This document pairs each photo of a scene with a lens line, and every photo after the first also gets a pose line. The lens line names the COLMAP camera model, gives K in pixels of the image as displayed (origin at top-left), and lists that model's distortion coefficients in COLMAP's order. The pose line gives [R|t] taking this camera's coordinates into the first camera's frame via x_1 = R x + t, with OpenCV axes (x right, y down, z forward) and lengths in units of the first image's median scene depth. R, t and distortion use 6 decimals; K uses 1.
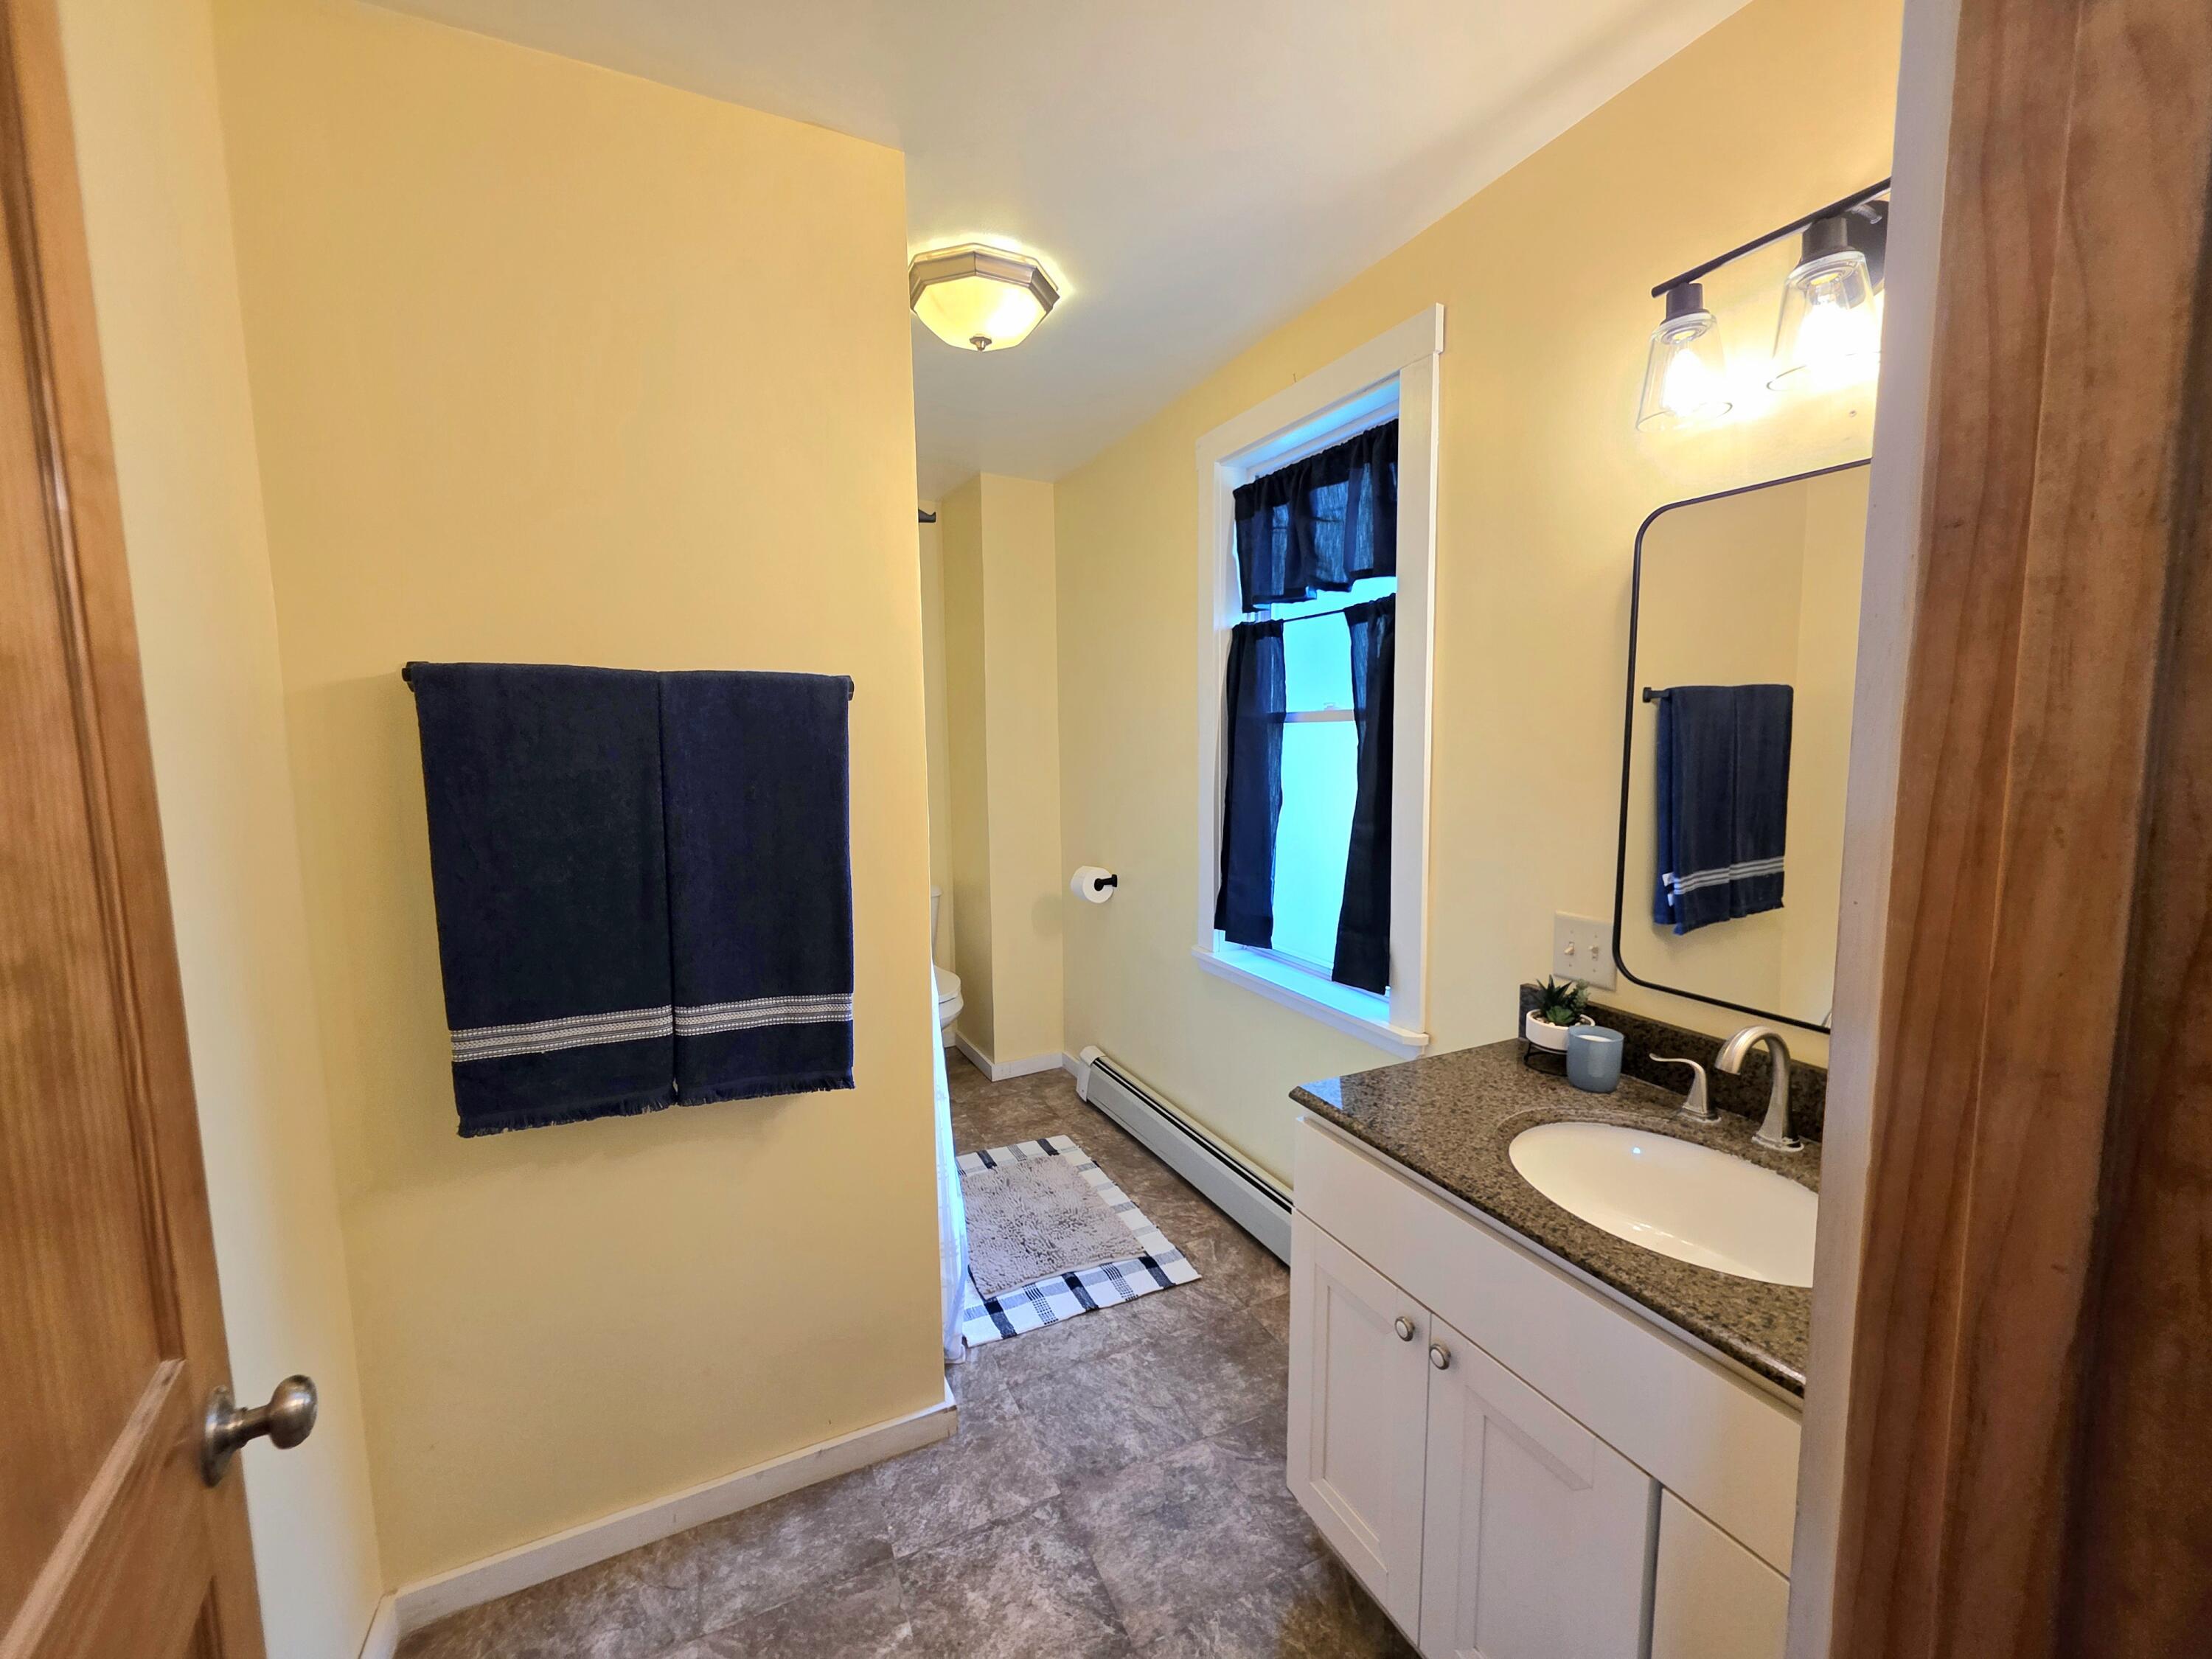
lens RADIAL K [[890.5, 0, 1113.7], [0, 890.5, 833.5], [0, 0, 1]] dist [0.002474, -0.000168]
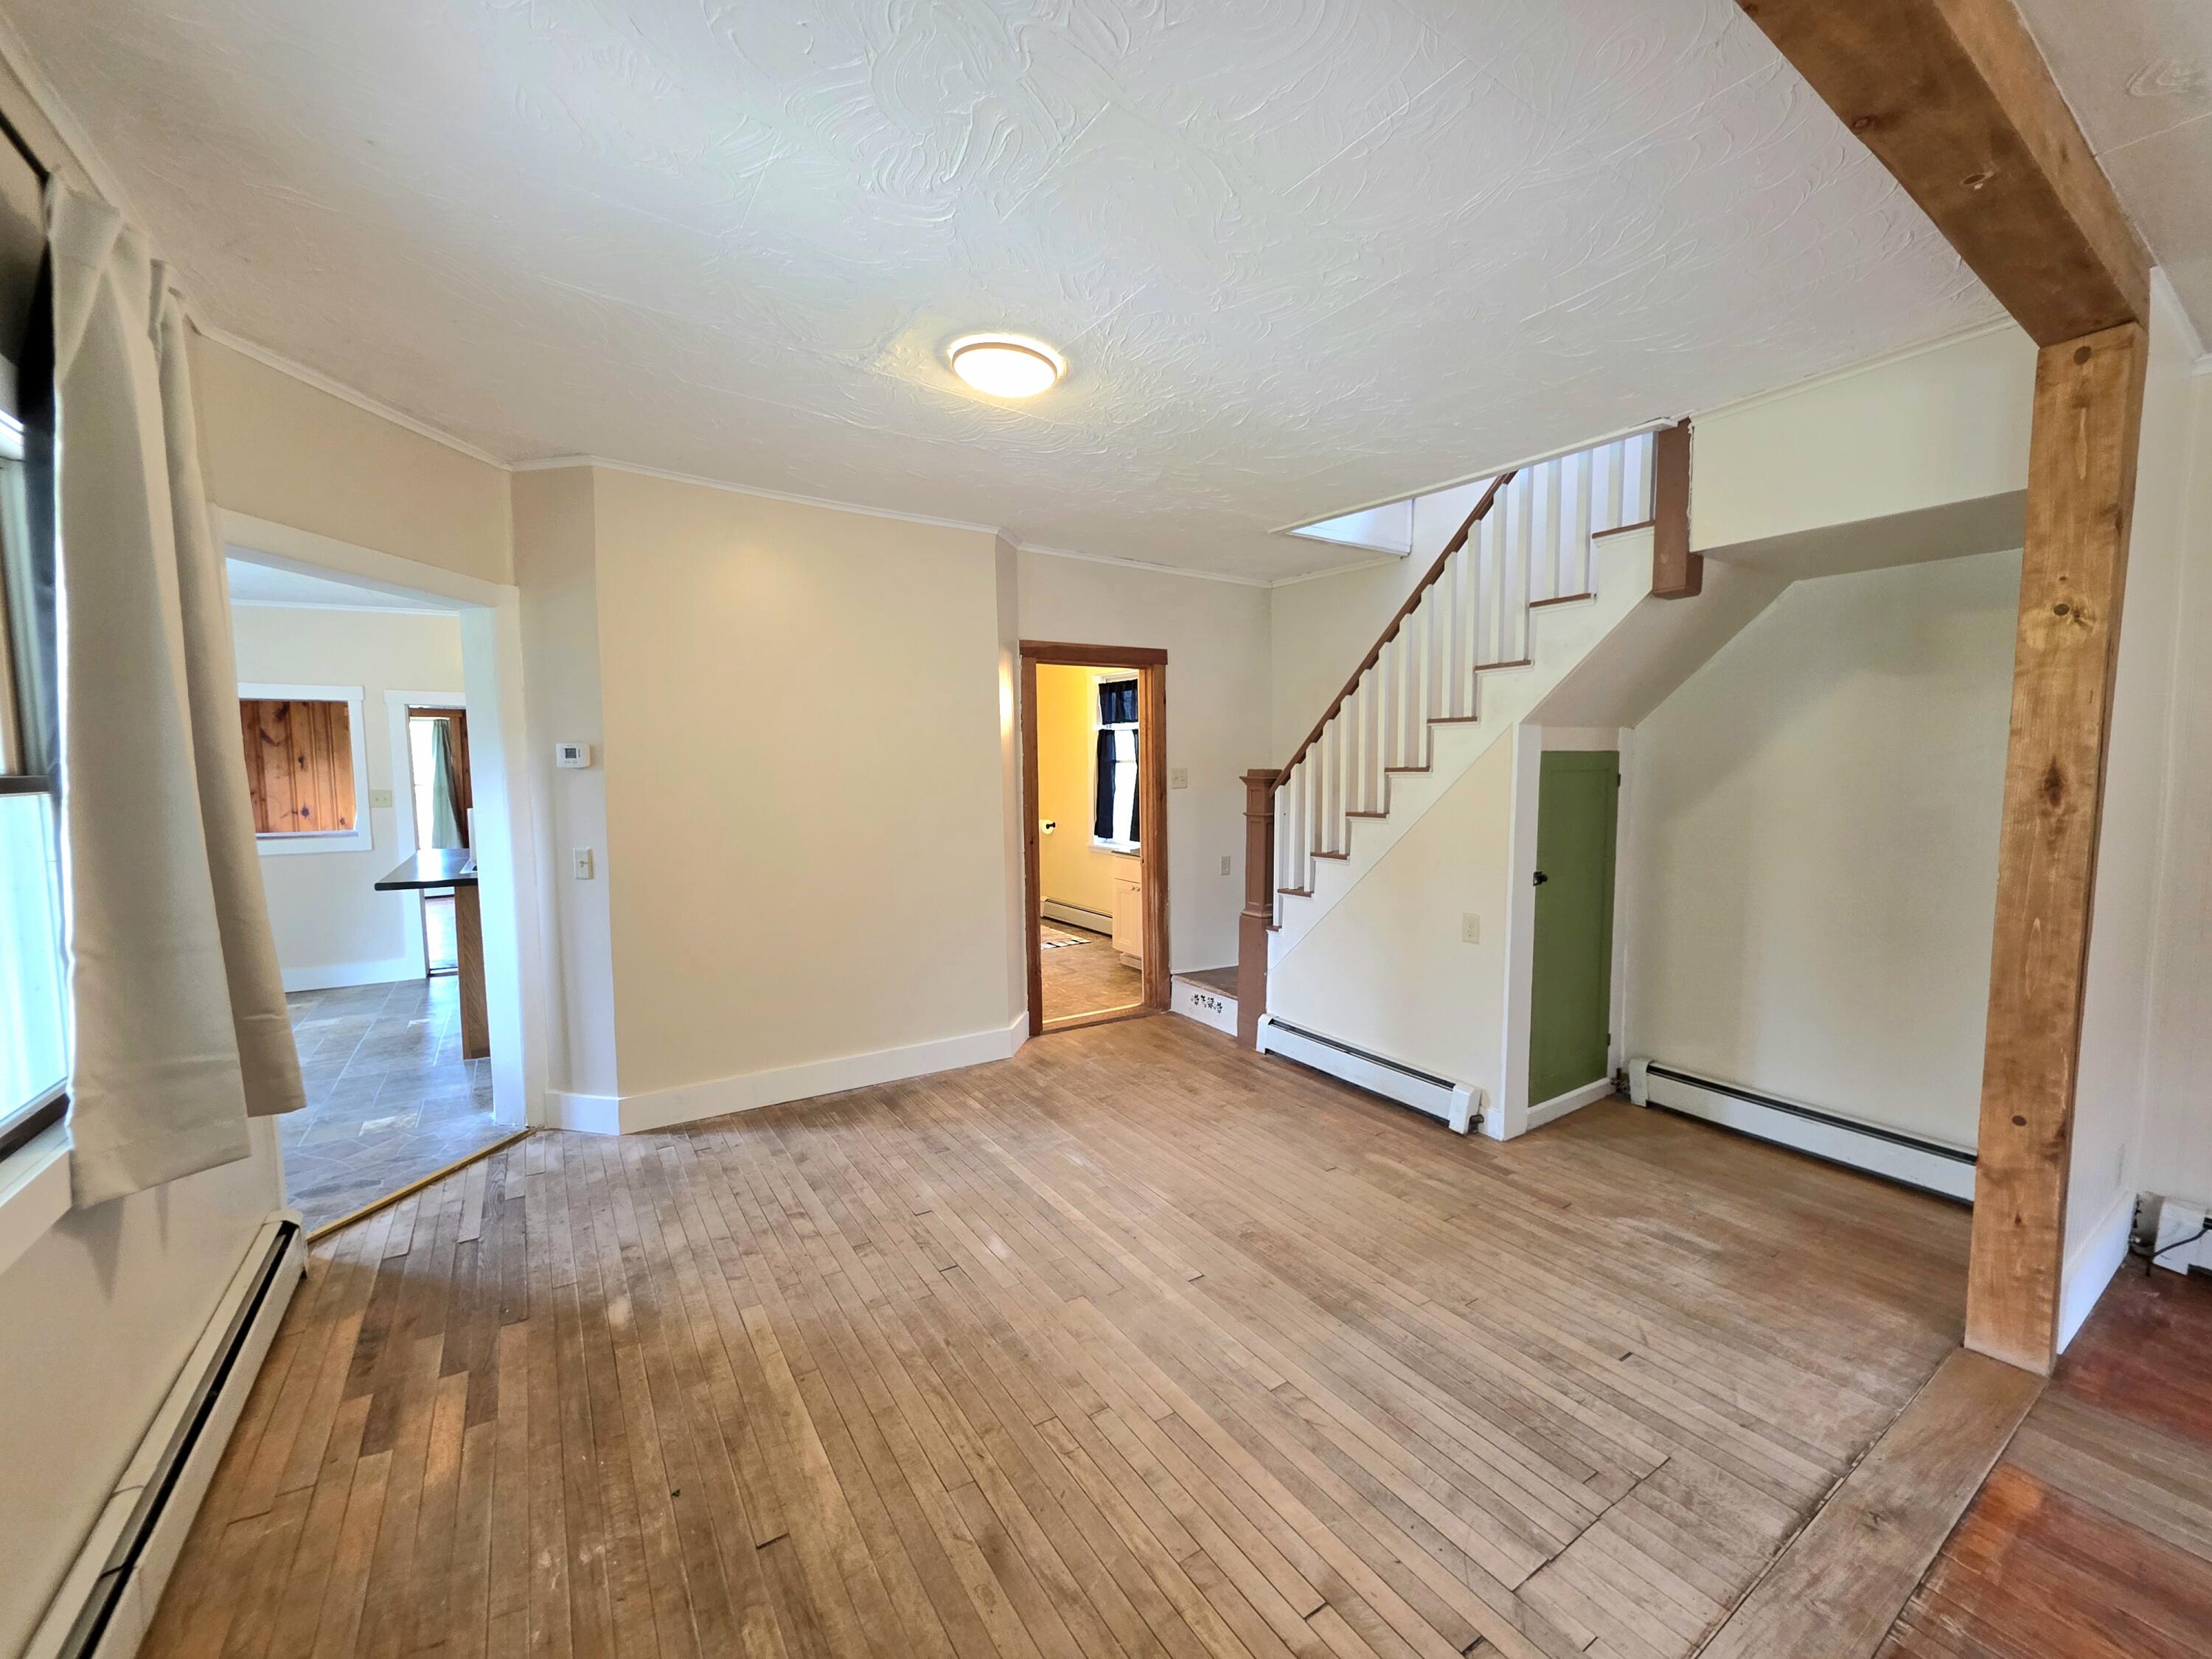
lens RADIAL K [[885.8, 0, 1113.0], [0, 885.8, 832.7], [0, 0, 1]] dist [0.001751, -0.000845]
pose [[0.990990, -0.011131, 0.133472, -0.312480], [0.014627, 0.999574, -0.025246, 0.261501], [-0.133134, 0.026971, 0.990731, -2.766640]]
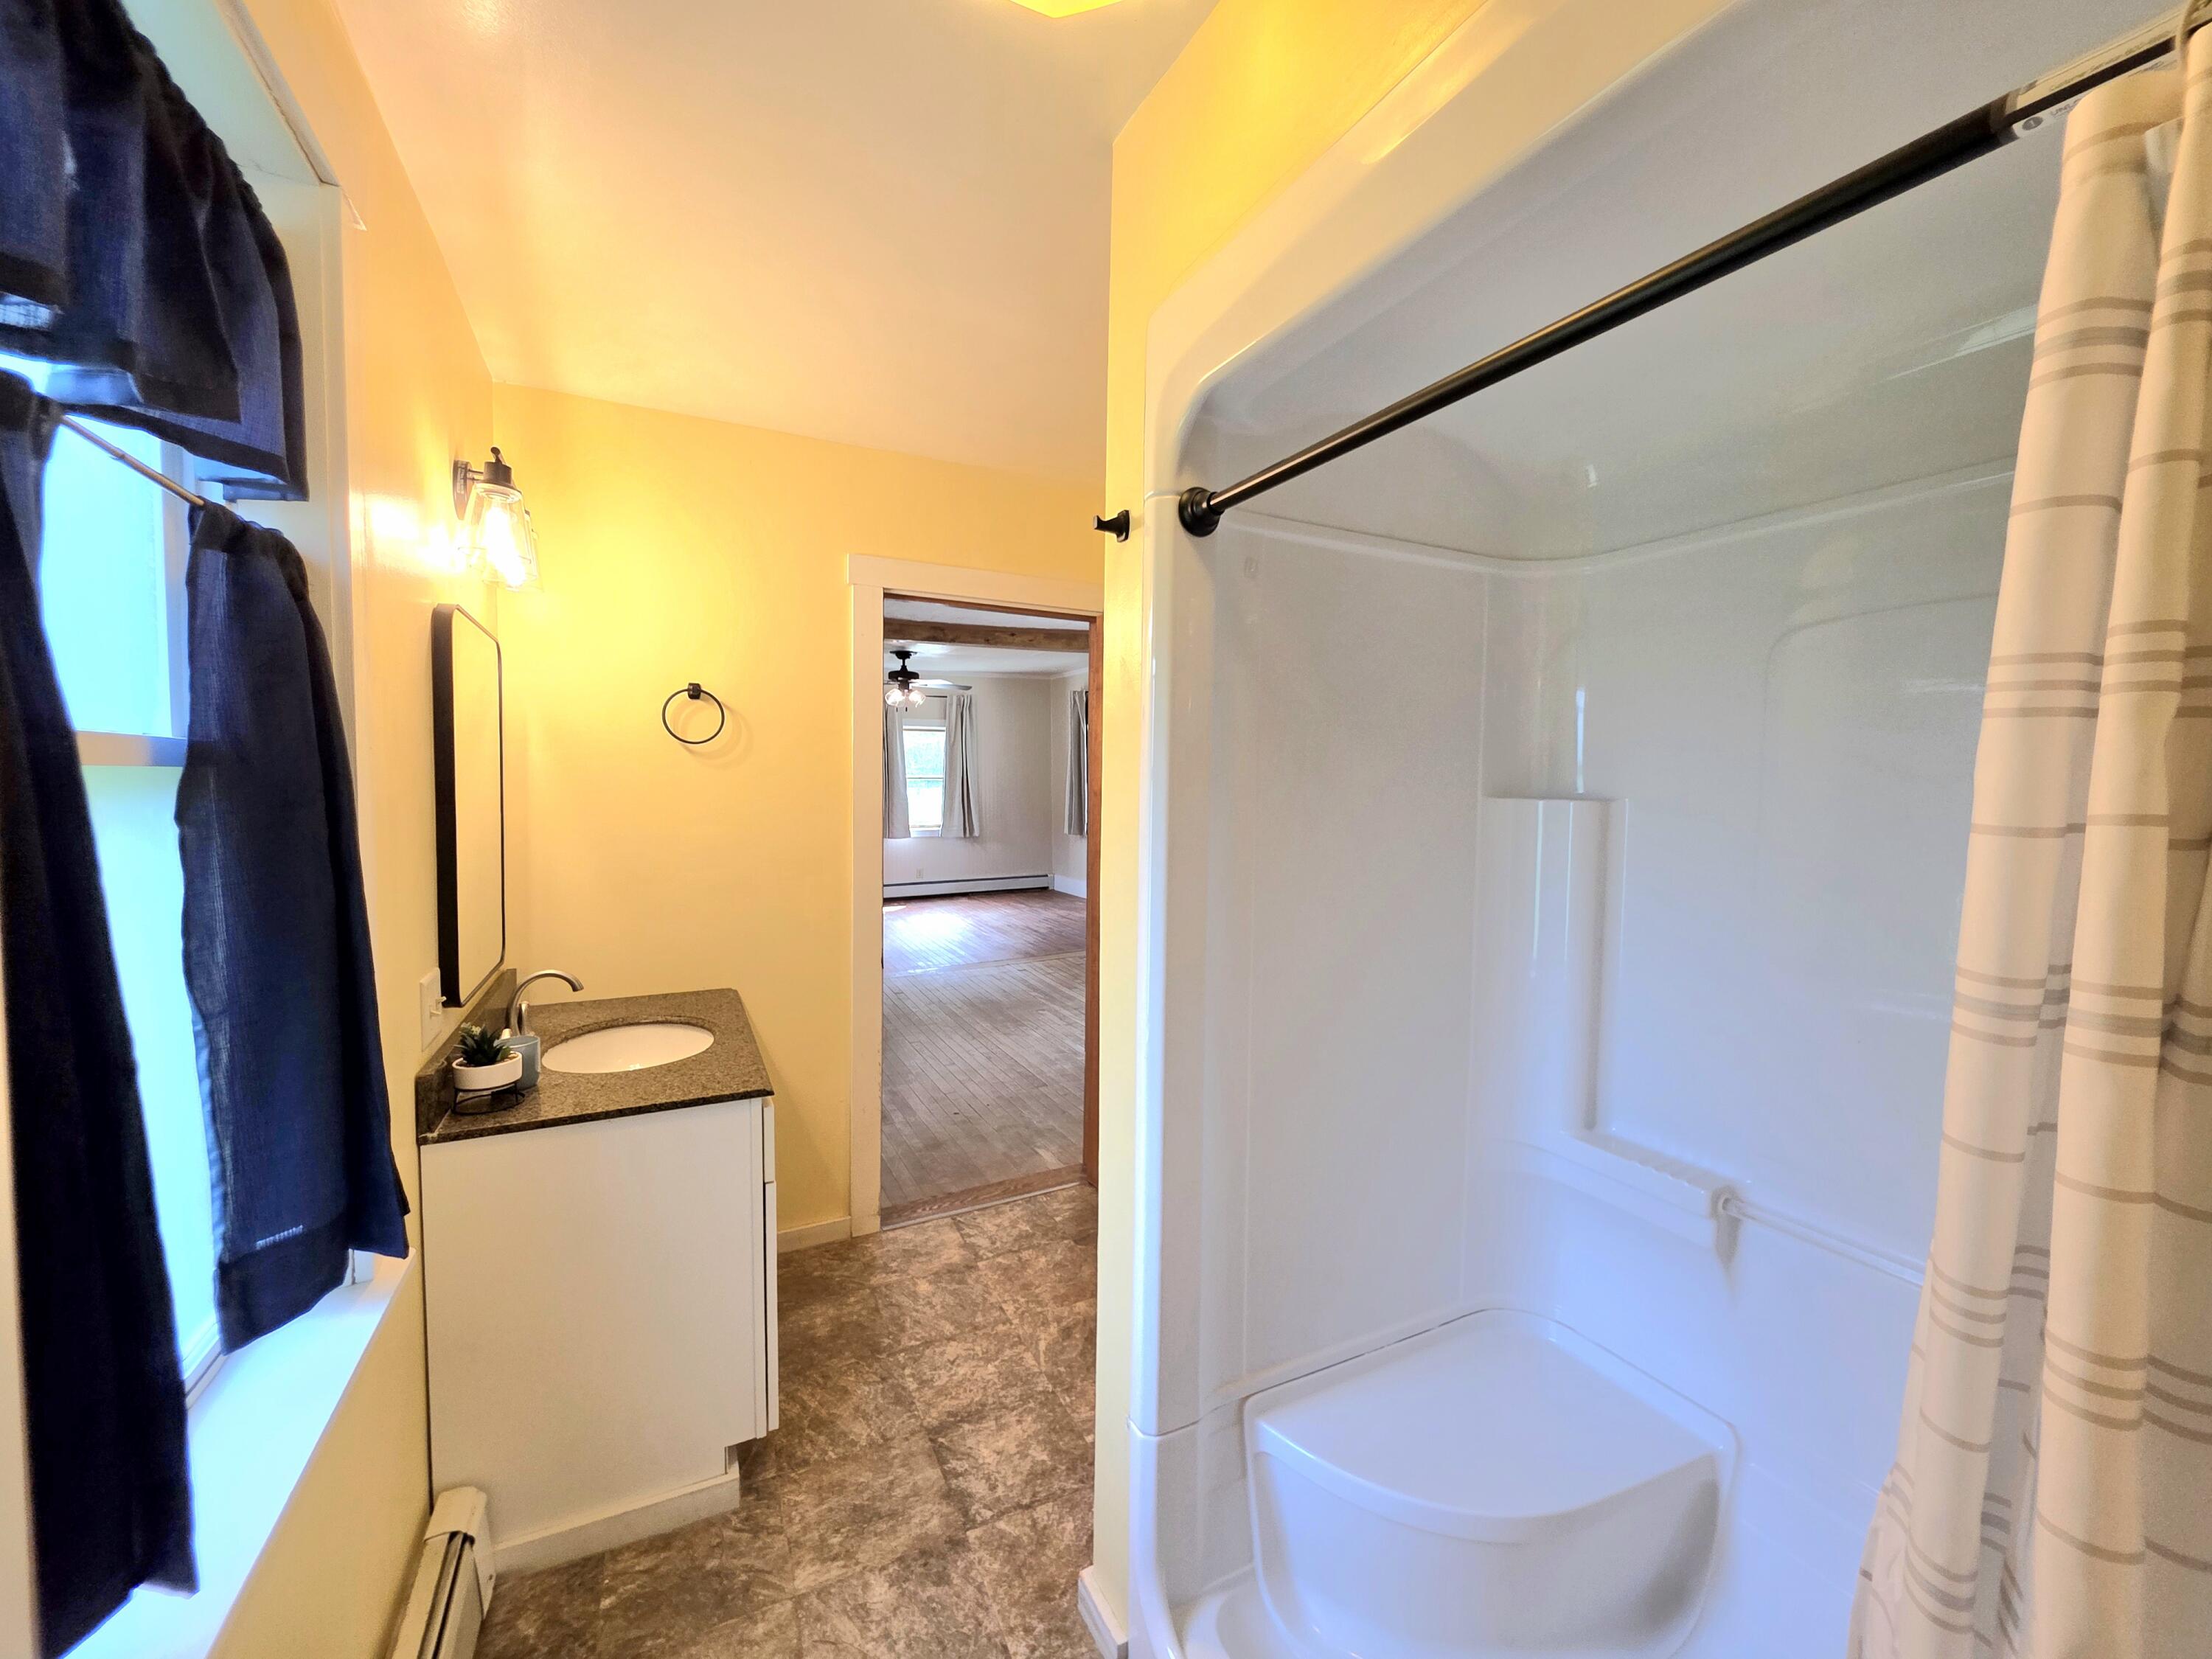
lens RADIAL K [[880.5, 0, 1106.0], [0, 880.5, 829.5], [0, 0, 1]] dist [-0.000290, -0.000013]
pose [[-0.999976, 0.004679, -0.005058, -0.209585], [0.003777, 0.986188, 0.165589, -0.210452], [0.005763, 0.165566, -0.986182, 1.785586]]
